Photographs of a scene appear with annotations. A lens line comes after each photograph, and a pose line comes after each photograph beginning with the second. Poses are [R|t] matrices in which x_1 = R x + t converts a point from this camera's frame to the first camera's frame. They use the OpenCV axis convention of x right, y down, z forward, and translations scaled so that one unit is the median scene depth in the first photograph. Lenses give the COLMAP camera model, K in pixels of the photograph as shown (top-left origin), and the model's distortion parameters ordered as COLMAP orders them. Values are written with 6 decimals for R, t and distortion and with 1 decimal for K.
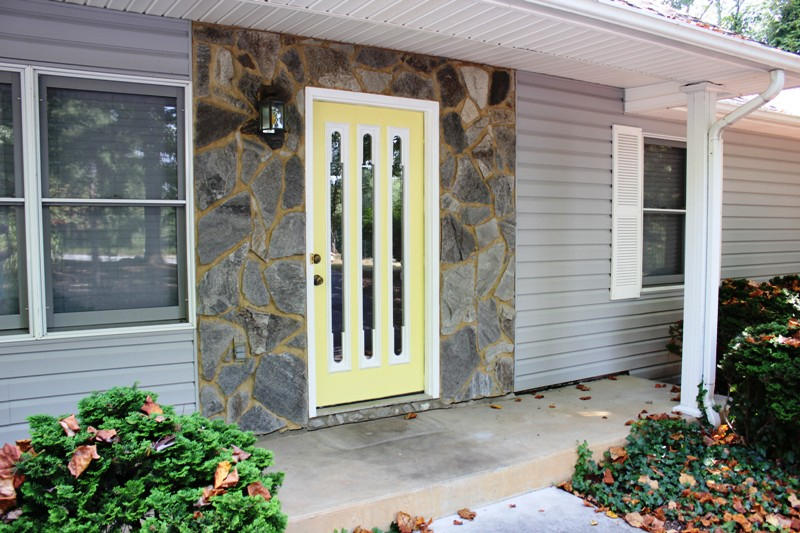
lens RADIAL K [[668.4, 0, 401.3], [0, 668.4, 270.1], [0, 0, 1]] dist [-0.094550, 0.019177]
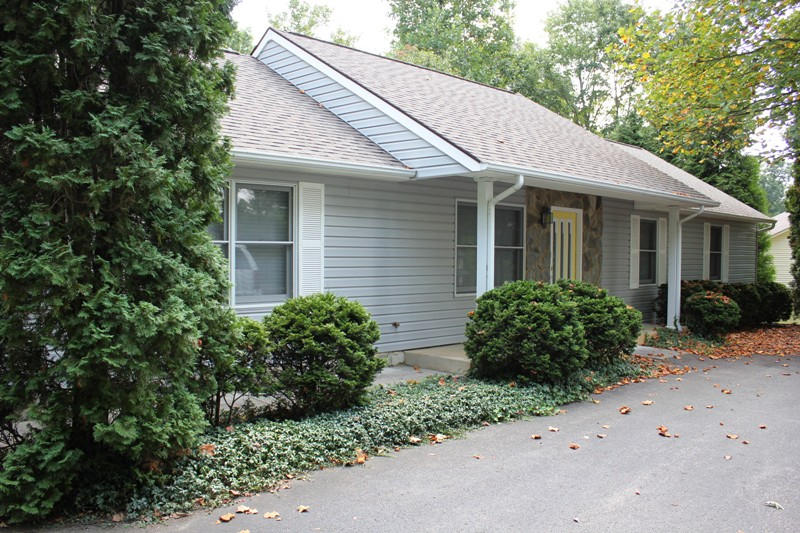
lens RADIAL K [[668.4, 0, 397.2], [0, 668.4, 267.2], [0, 0, 1]] dist [-0.094550, 0.019177]
pose [[0.979263, -0.001661, 0.202588, -1.156366], [0.013822, 0.998184, -0.058631, 0.112280], [-0.202123, 0.060215, 0.977507, -1.348935]]
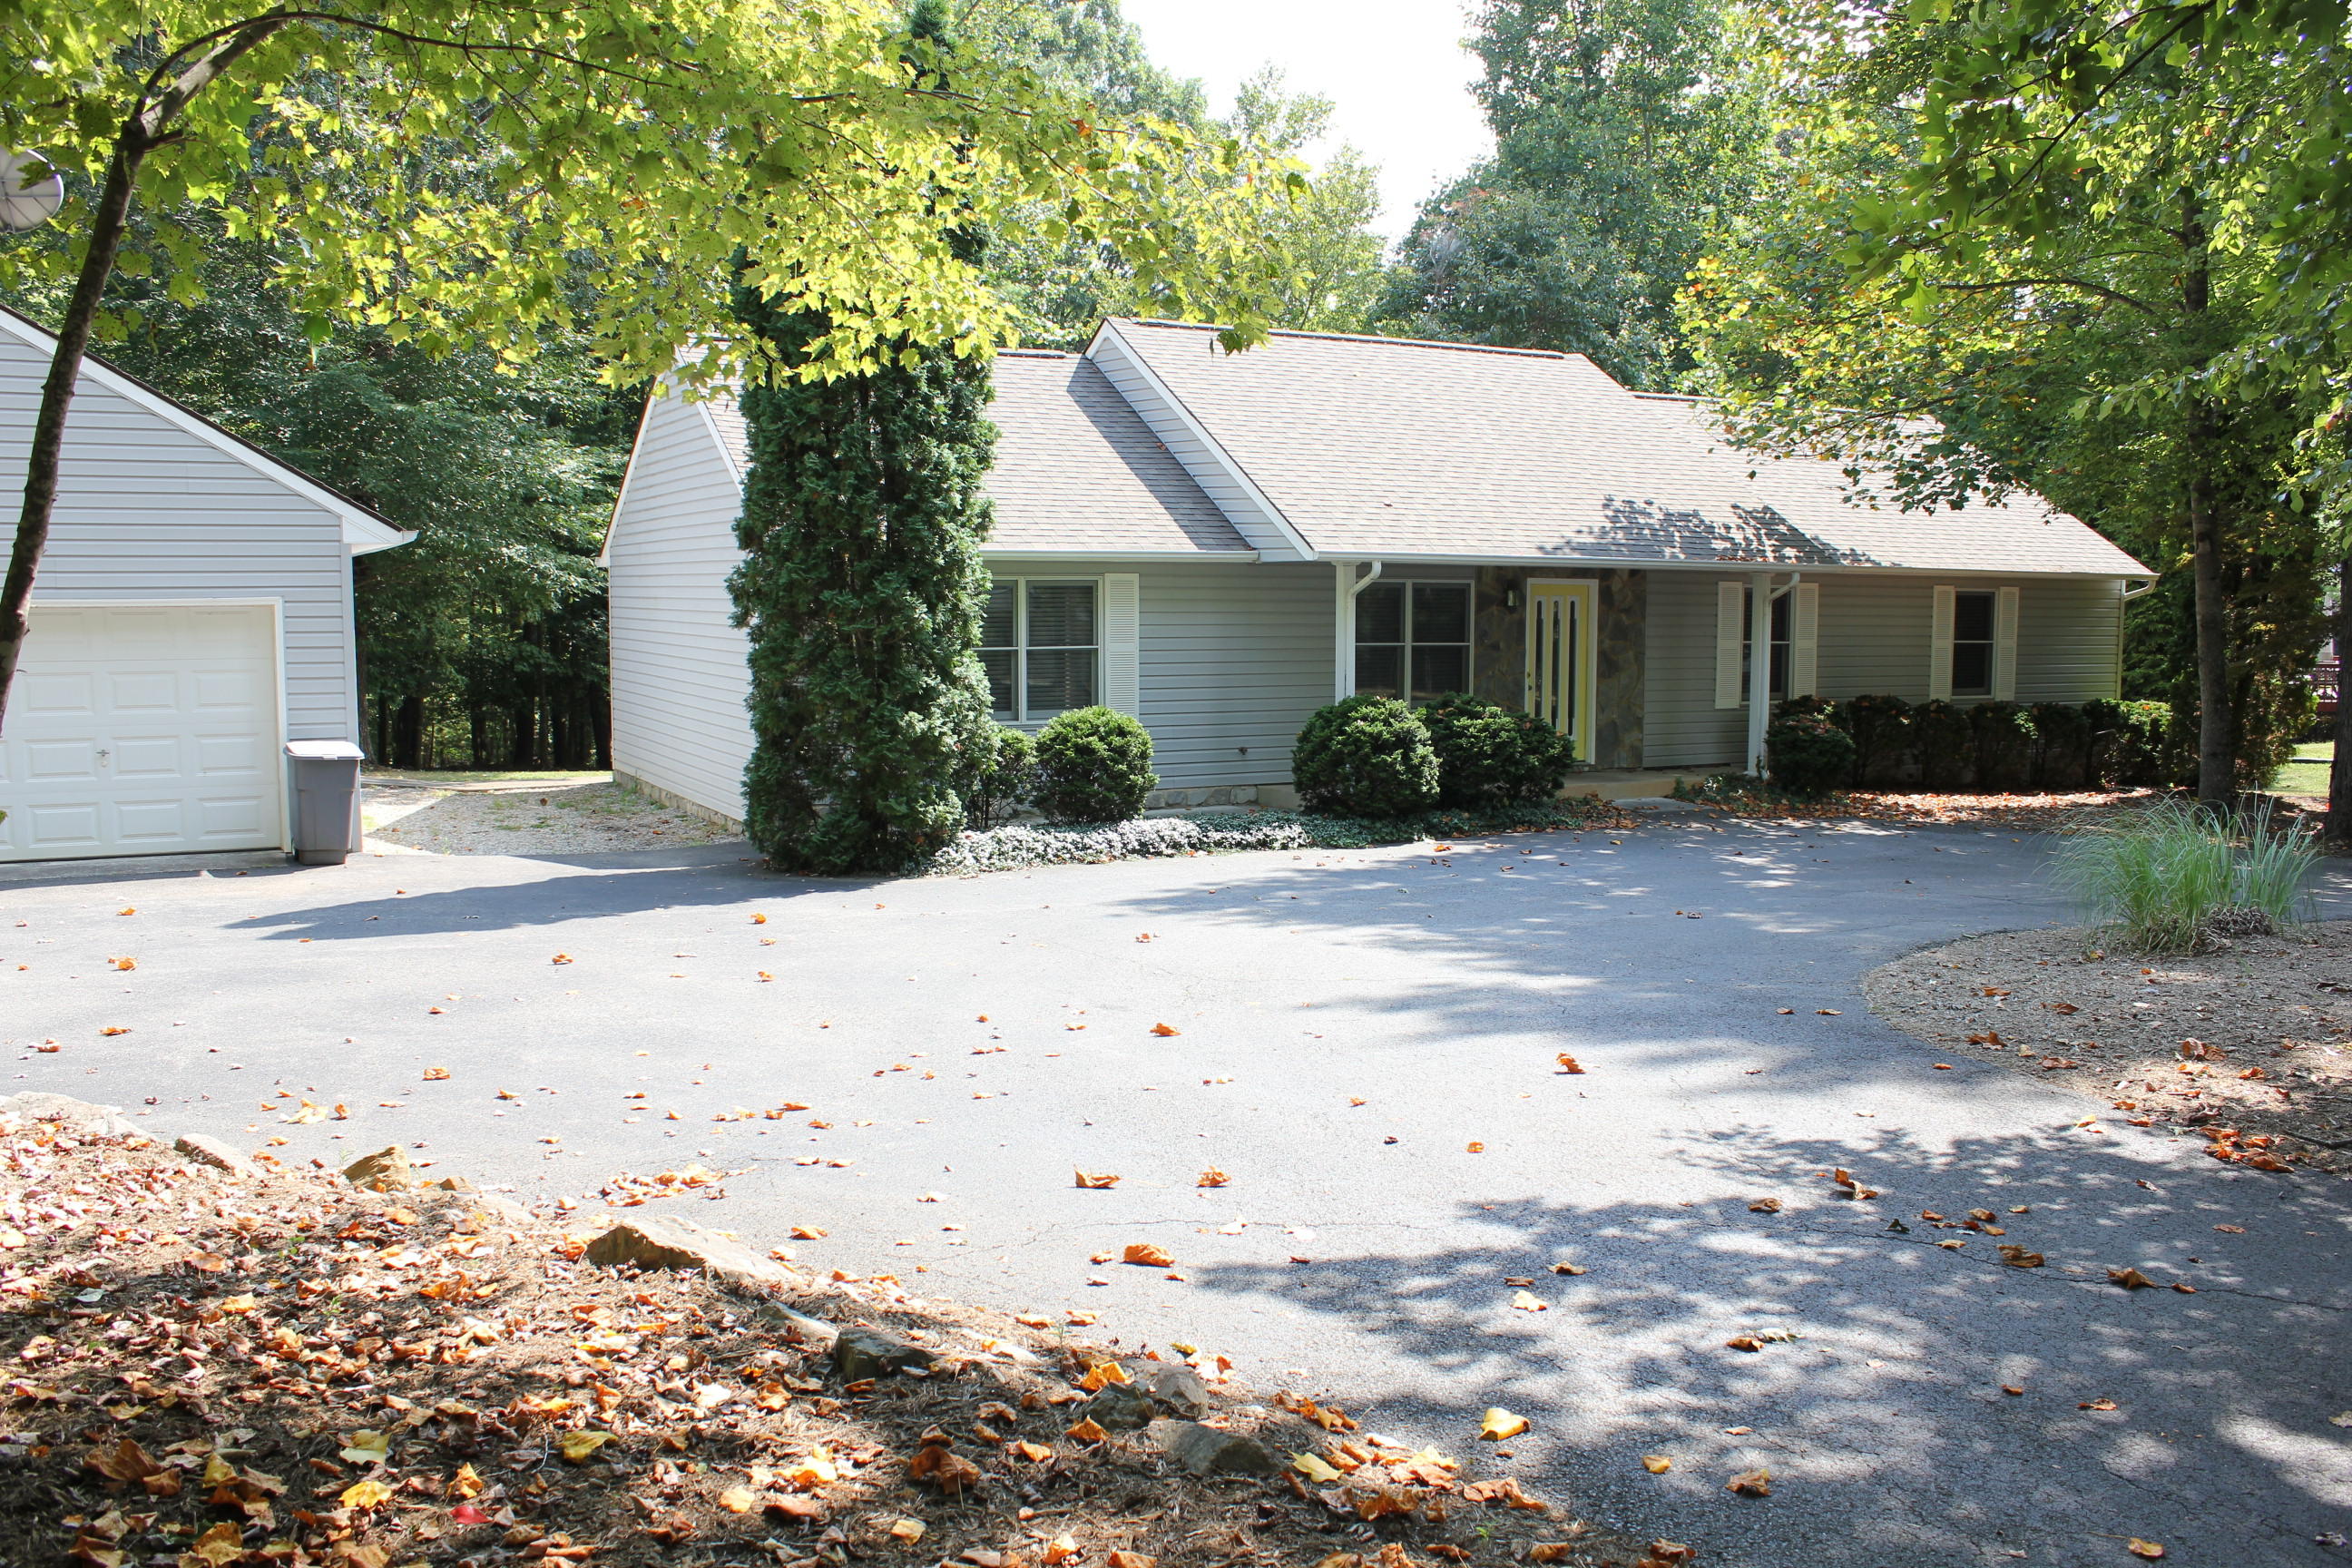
lens RADIAL K [[1965.1, 0, 1175.7], [0, 1965.1, 791.2], [0, 0, 1]] dist [-0.094550, 0.019177]
pose [[0.997642, 0.005465, -0.068420, -0.628569], [-0.004085, 0.999786, 0.020291, 0.167084], [0.068516, -0.019964, 0.997450, -3.753617]]
